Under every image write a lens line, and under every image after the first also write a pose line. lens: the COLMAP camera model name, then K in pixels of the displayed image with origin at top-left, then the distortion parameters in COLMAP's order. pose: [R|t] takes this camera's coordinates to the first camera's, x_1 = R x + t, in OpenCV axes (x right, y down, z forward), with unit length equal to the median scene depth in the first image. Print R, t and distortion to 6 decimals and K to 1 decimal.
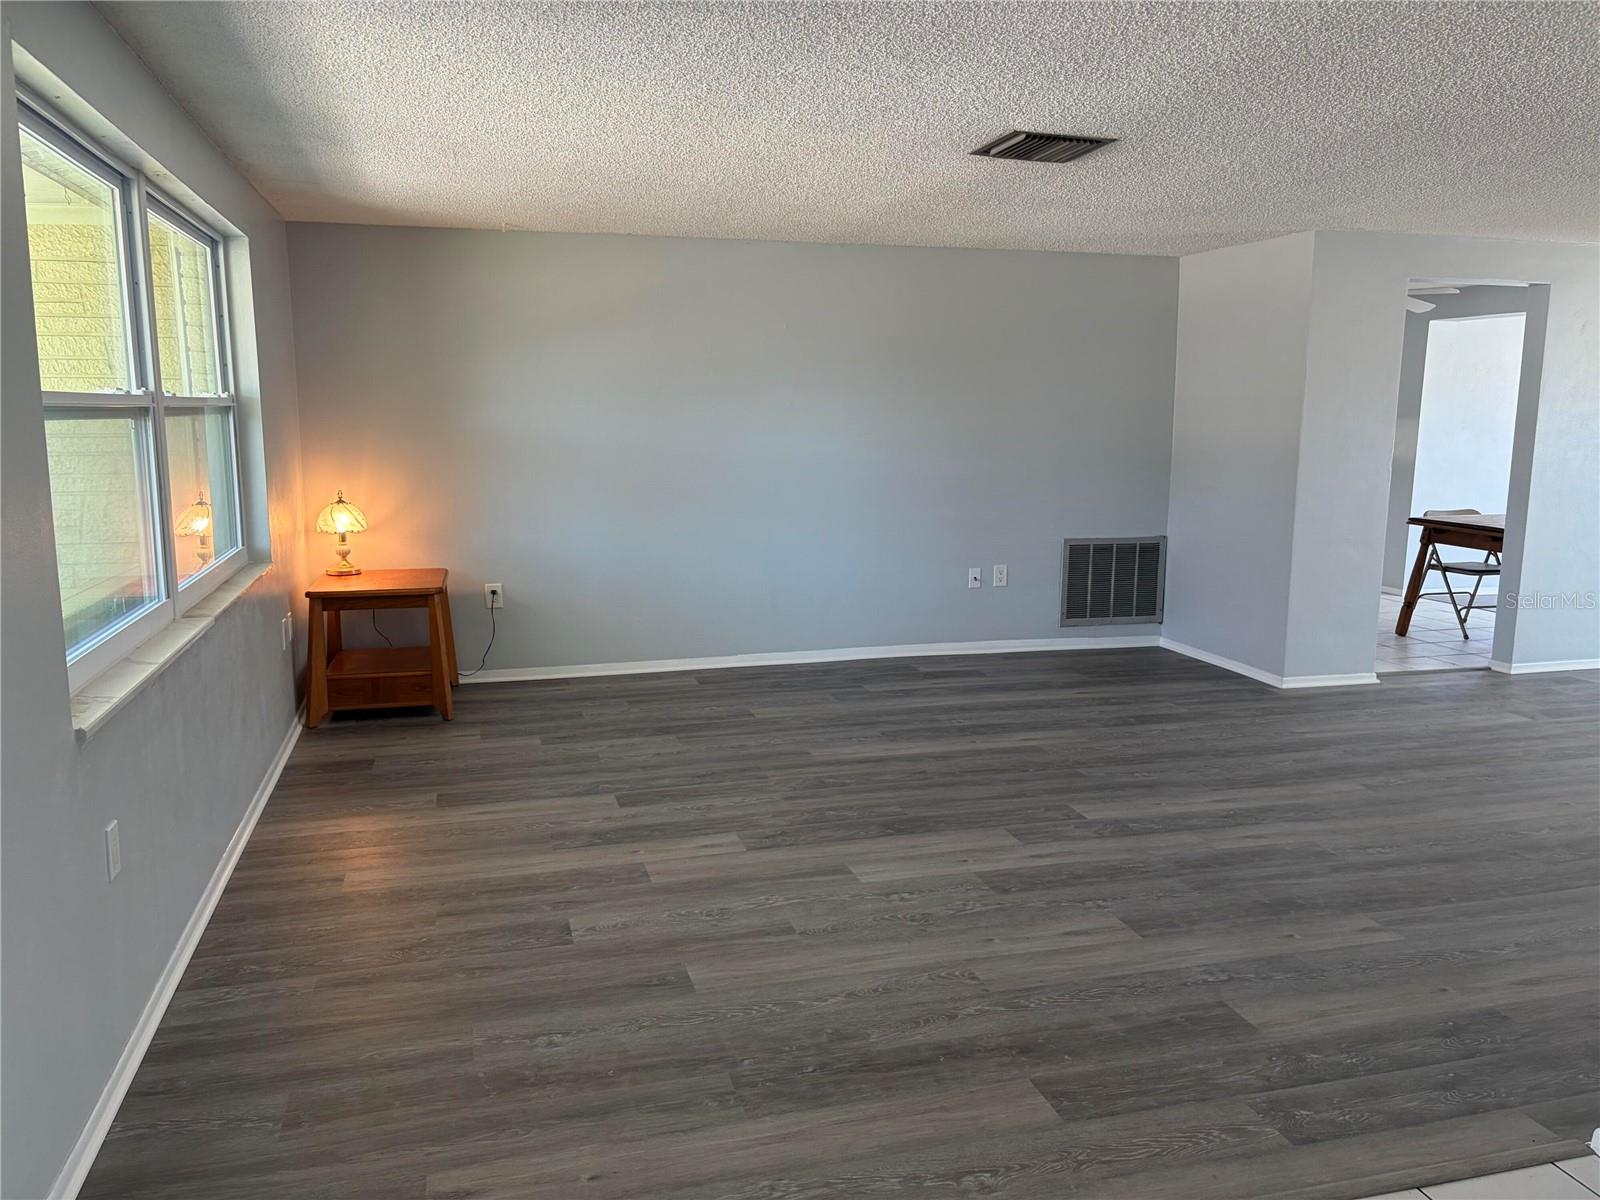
lens RADIAL K [[1211.4, 0, 808.0], [0, 1211.4, 597.7], [0, 0, 1]] dist [0.041544, -0.046609]
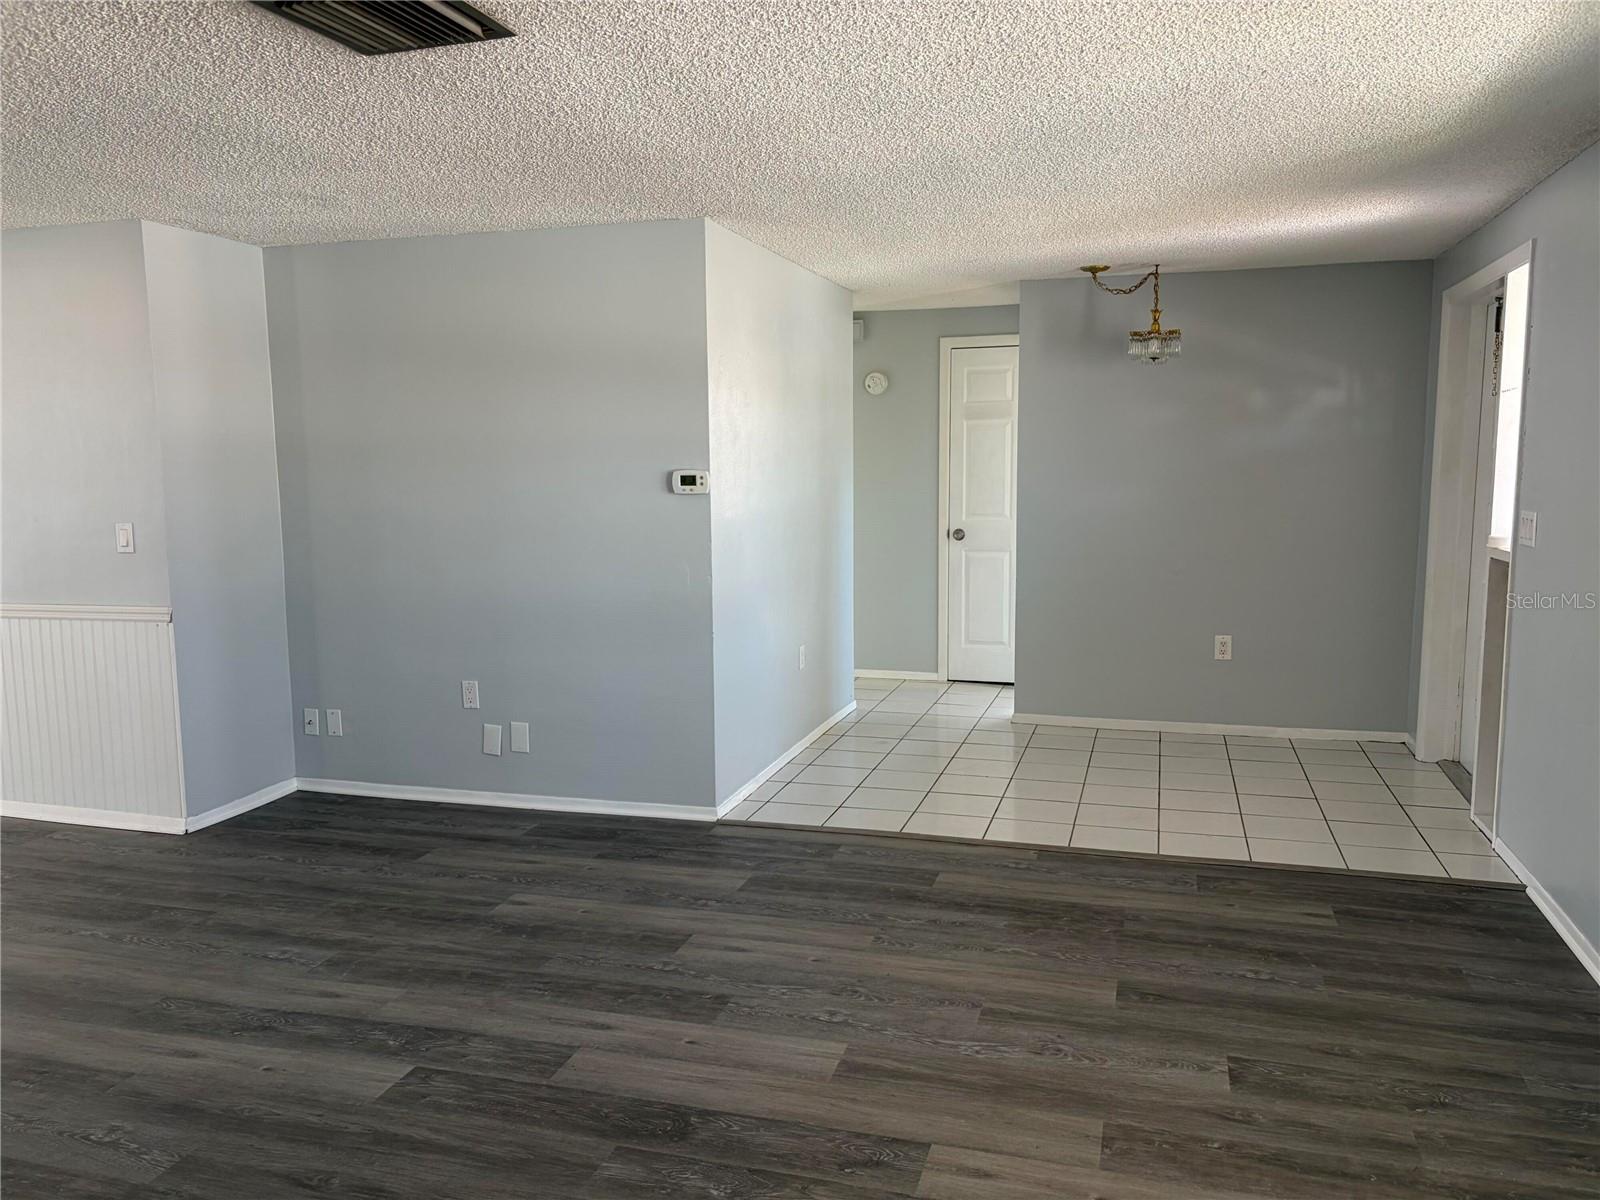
lens RADIAL K [[1211.4, 0, 802.1], [0, 1211.4, 605.5], [0, 0, 1]] dist [0.041544, -0.046609]
pose [[-0.841773, -0.064335, 0.535985, -0.283408], [0.088744, 0.962873, 0.254949, -0.208797], [-0.532487, 0.262175, -0.804811, 1.314715]]
